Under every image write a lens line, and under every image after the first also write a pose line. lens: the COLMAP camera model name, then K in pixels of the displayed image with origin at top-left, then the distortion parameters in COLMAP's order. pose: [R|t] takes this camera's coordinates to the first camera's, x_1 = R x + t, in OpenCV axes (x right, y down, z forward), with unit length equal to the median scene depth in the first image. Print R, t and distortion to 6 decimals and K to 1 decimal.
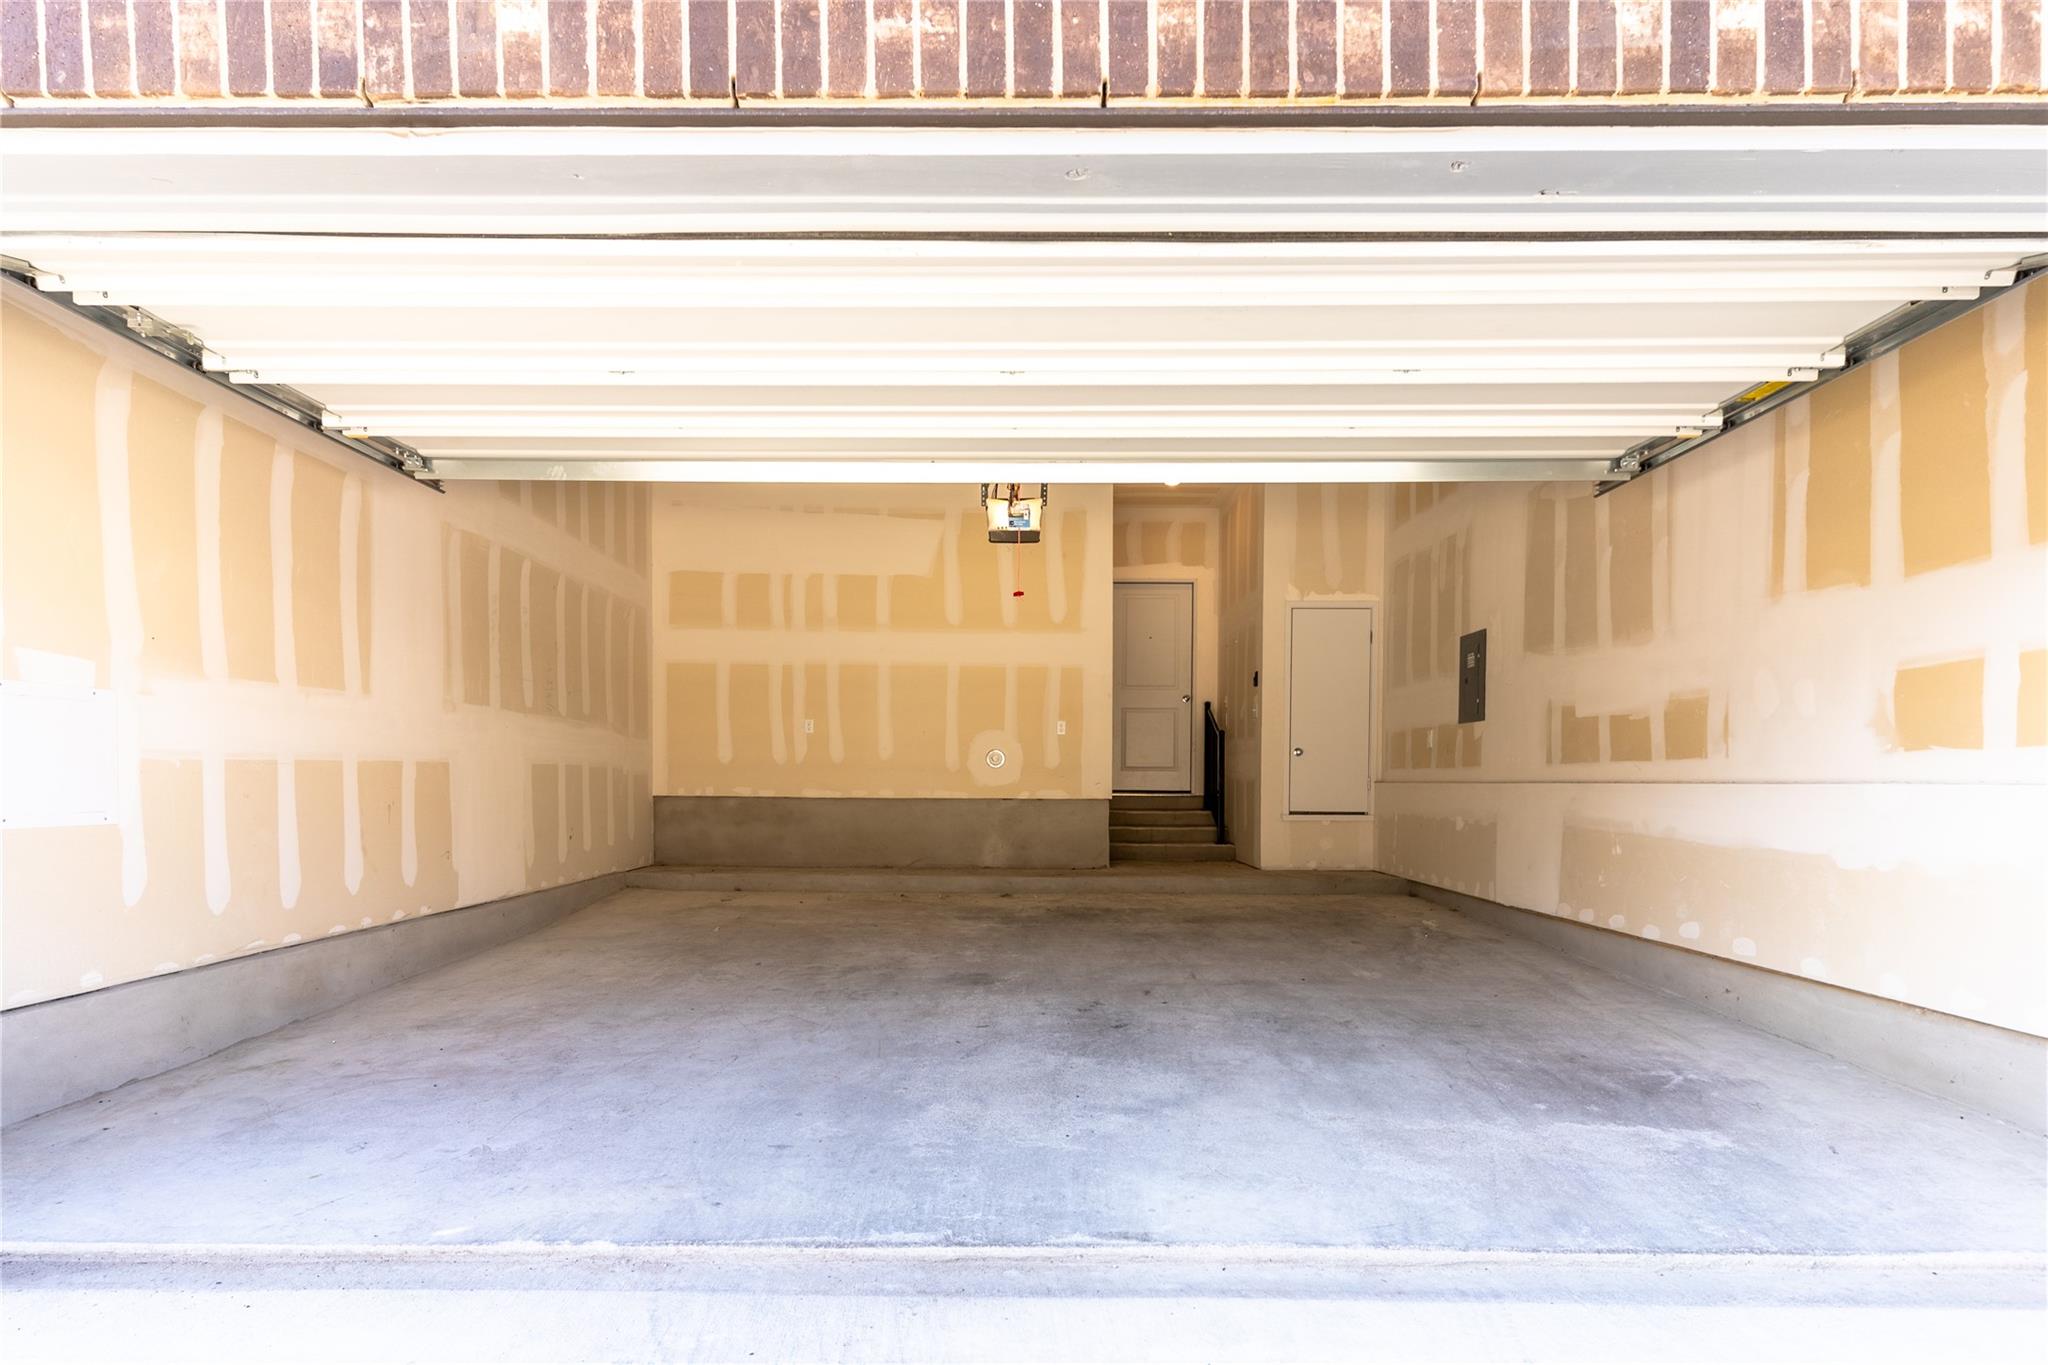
lens RADIAL K [[977.9, 0, 1016.3], [0, 977.9, 683.9], [0, 0, 1]] dist [0.000094, -0.000550]
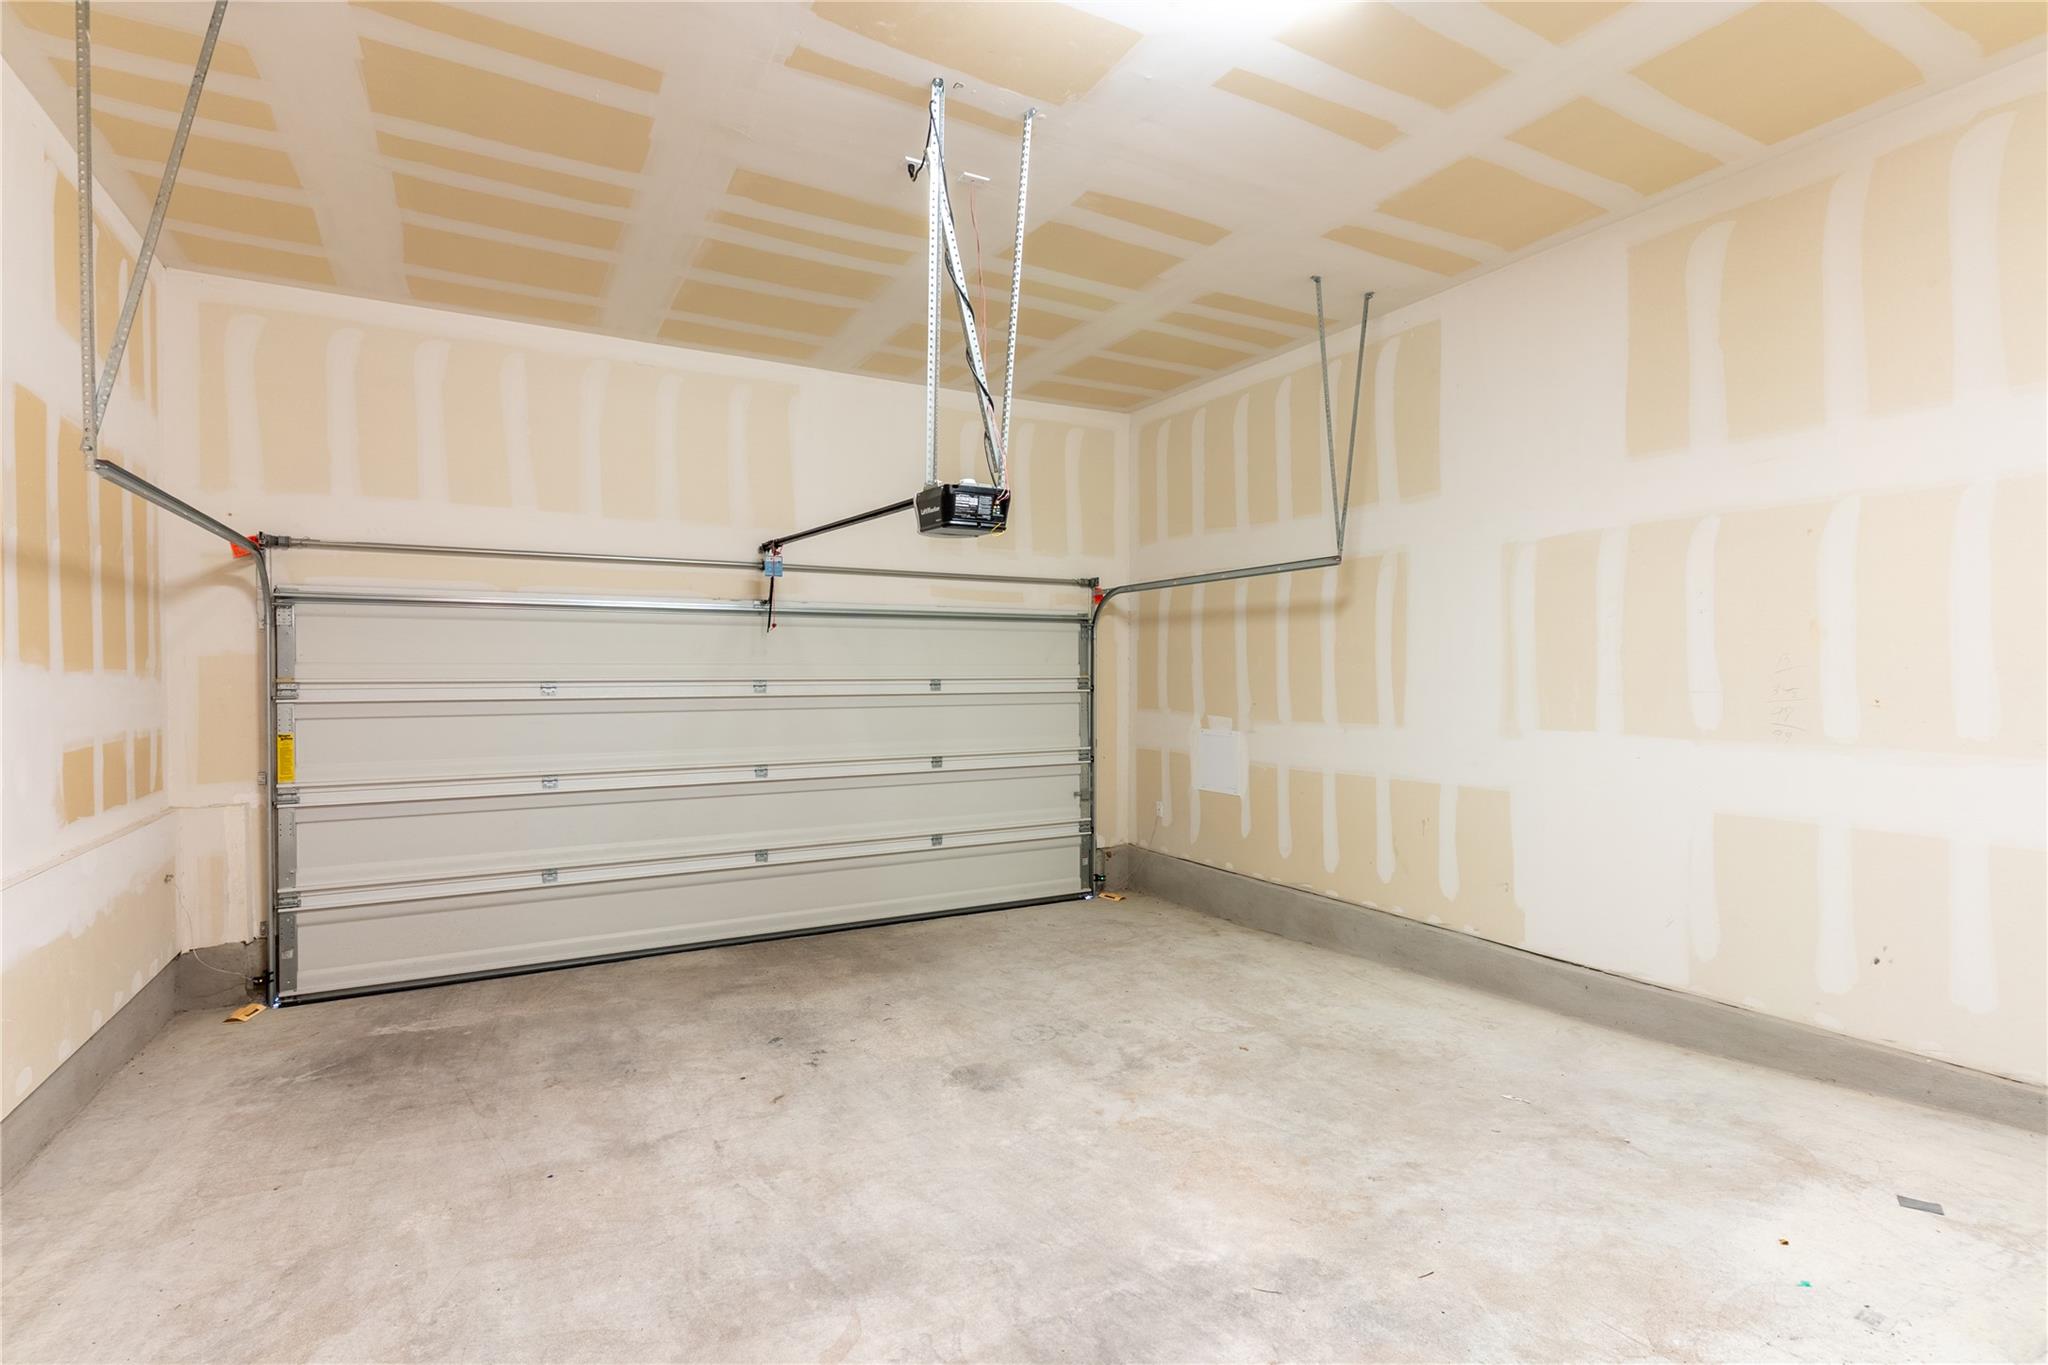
lens RADIAL K [[977.9, 0, 1016.3], [0, 977.9, 683.9], [0, 0, 1]] dist [0.000094, -0.000550]
pose [[-0.870425, 0.001353, -0.492300, 0.416196], [0.042090, 0.996539, -0.071680, 0.029721], [0.490499, -0.083113, -0.867469, 2.133968]]
